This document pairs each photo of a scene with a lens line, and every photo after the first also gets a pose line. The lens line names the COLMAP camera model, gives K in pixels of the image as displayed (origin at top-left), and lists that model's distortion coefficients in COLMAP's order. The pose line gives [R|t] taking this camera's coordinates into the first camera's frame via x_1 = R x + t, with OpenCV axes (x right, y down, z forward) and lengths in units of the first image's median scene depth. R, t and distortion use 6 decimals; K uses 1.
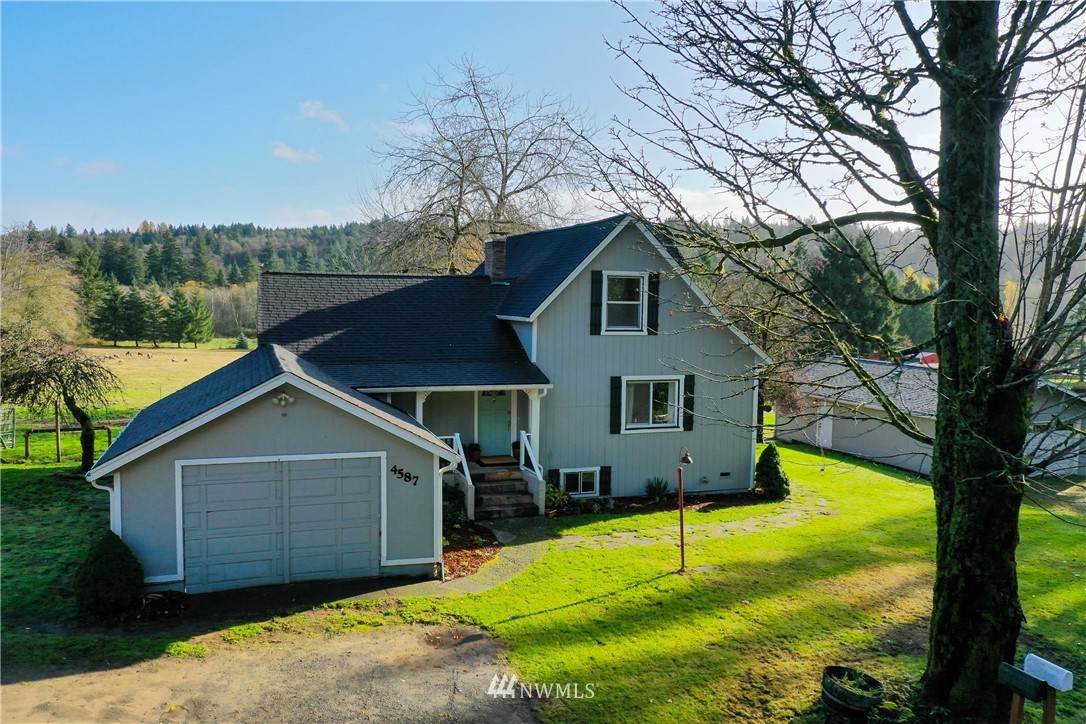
lens RADIAL K [[851.7, 0, 543.0], [0, 851.7, 362.0], [0, 0, 1]] dist [0.003283, 0.005810]
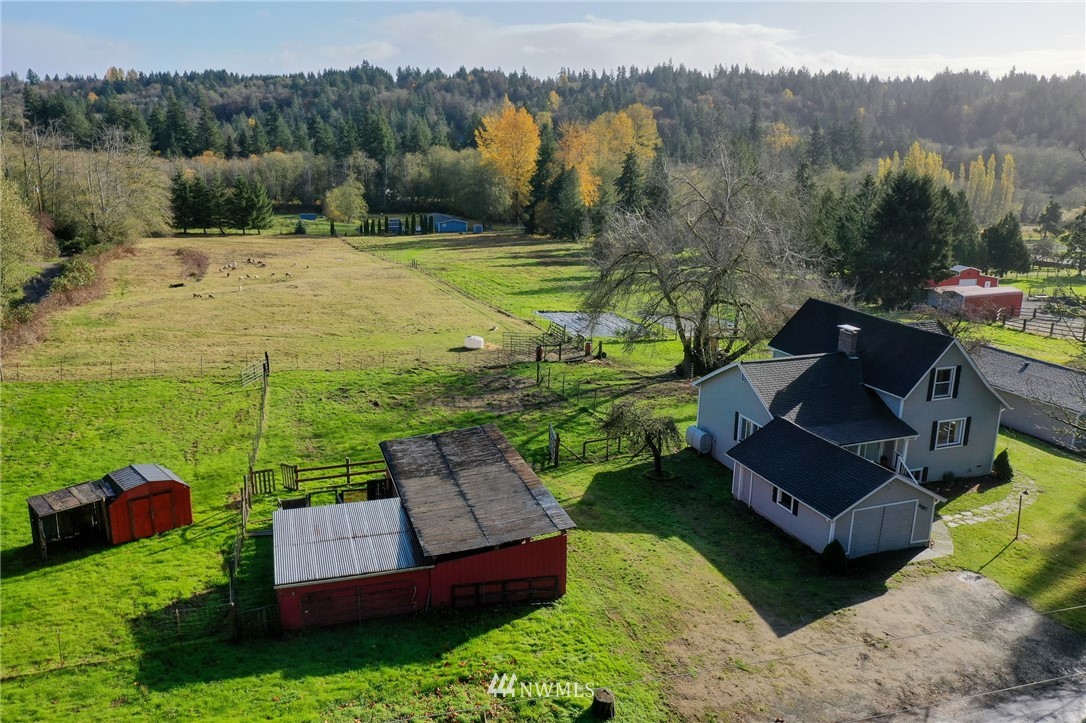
lens RADIAL K [[851.7, 0, 543.0], [0, 851.7, 361.5], [0, 0, 1]] dist [0.003283, 0.005810]
pose [[0.999363, -0.008636, 0.034615, -0.092315], [0.002307, 0.983873, 0.178855, -0.049353], [-0.035601, -0.178661, 0.983266, -0.087178]]
